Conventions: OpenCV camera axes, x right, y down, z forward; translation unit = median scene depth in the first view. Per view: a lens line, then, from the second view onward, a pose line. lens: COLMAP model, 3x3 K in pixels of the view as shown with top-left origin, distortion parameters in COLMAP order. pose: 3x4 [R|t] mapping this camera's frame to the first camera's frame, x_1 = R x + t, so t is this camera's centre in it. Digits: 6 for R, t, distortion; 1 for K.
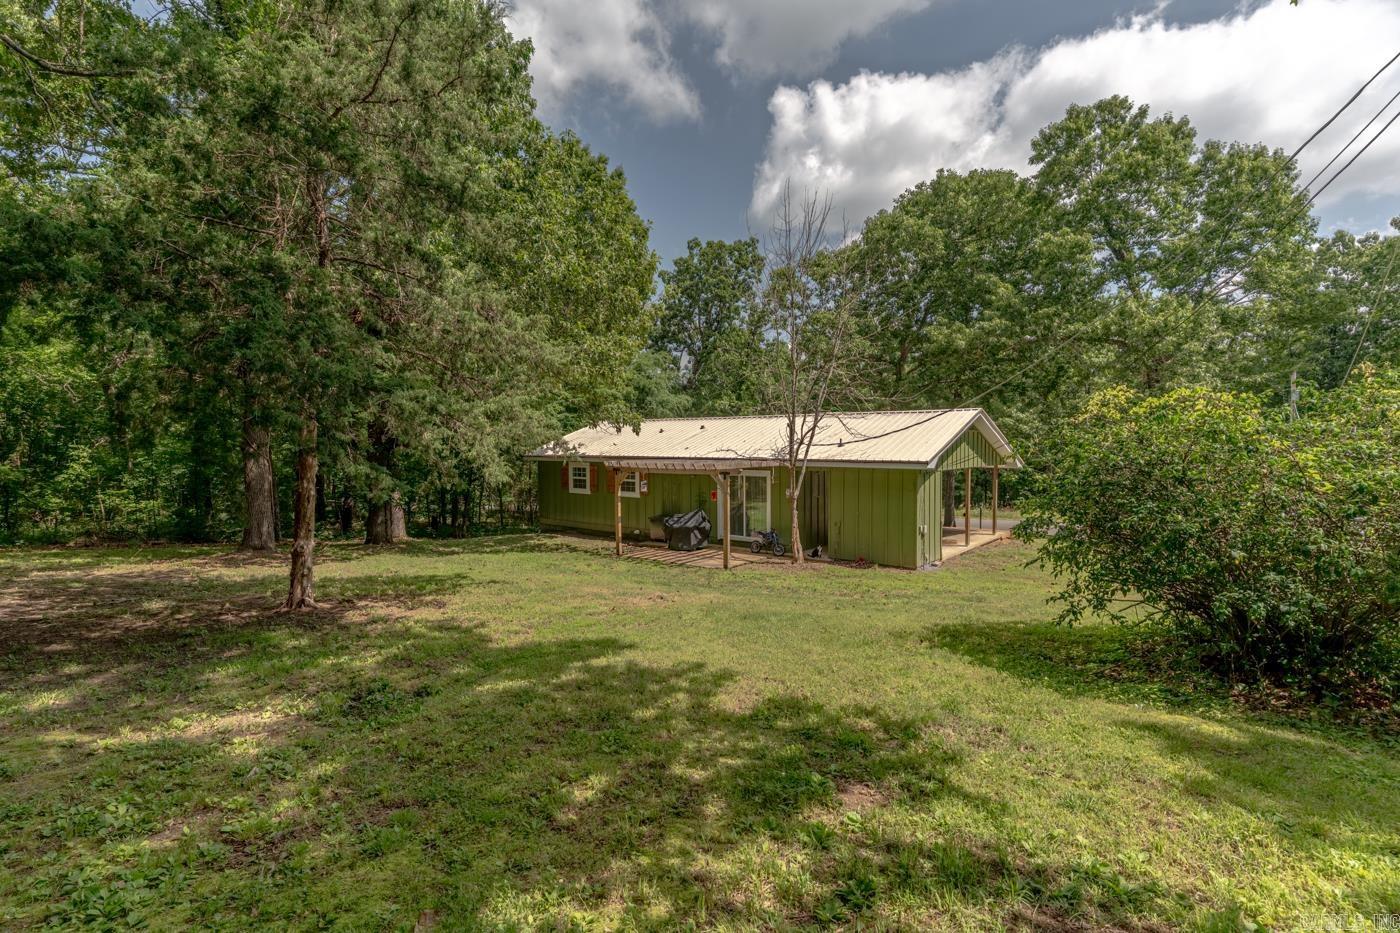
lens RADIAL K [[670.0, 0, 699.7], [0, 670.0, 438.7], [0, 0, 1]] dist [0.002666, 0.000136]
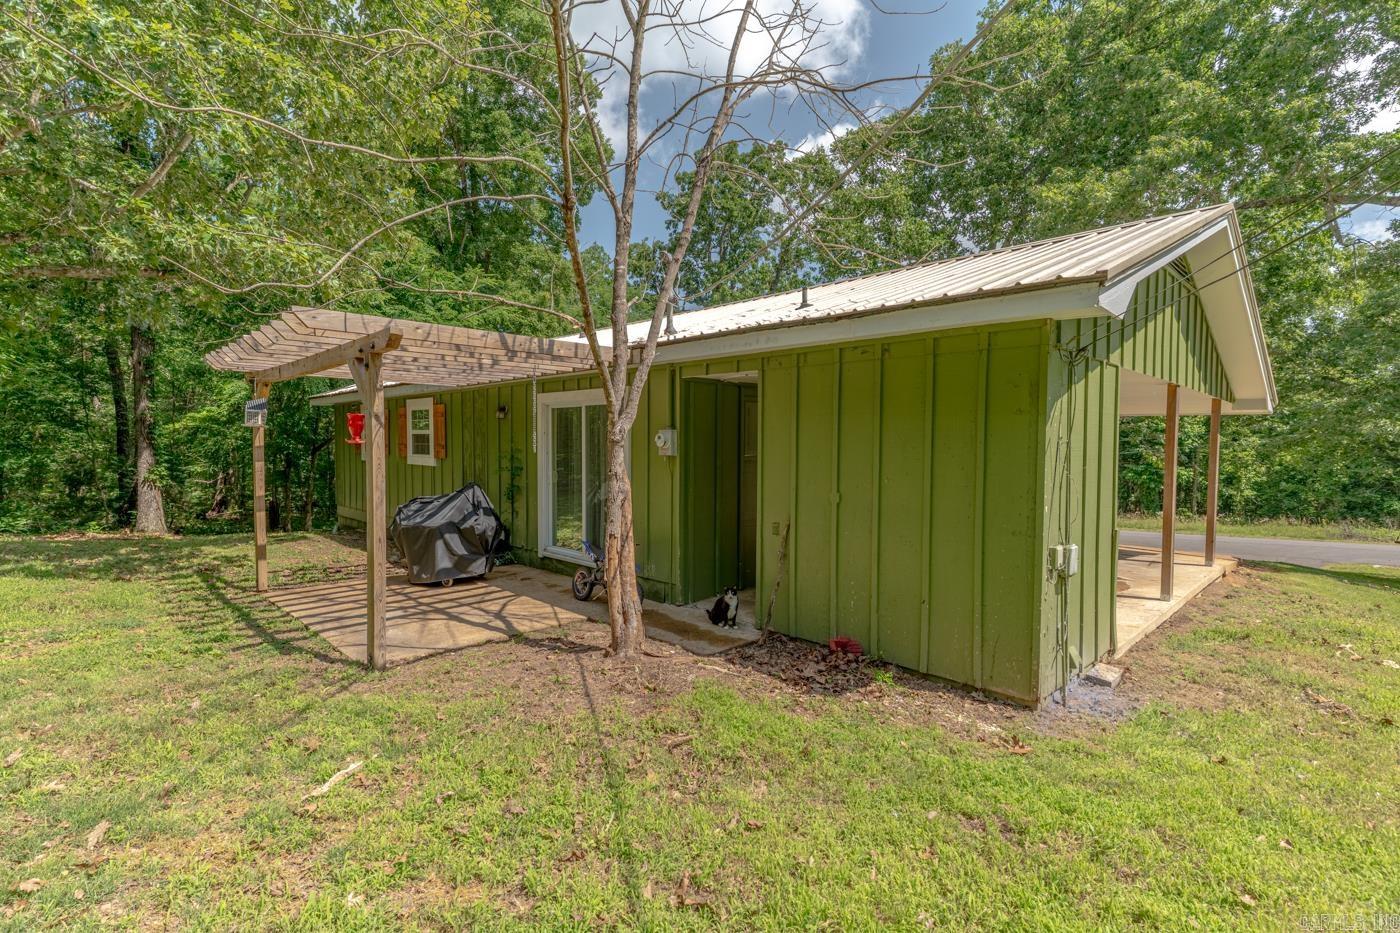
lens RADIAL K [[670.0, 0, 699.7], [0, 670.0, 438.7], [0, 0, 1]] dist [0.002666, 0.000136]
pose [[0.993839, 0.013051, -0.110059, 0.198266], [-0.012667, 0.999911, 0.004192, 0.080541], [0.110104, -0.002772, 0.993916, 0.655065]]
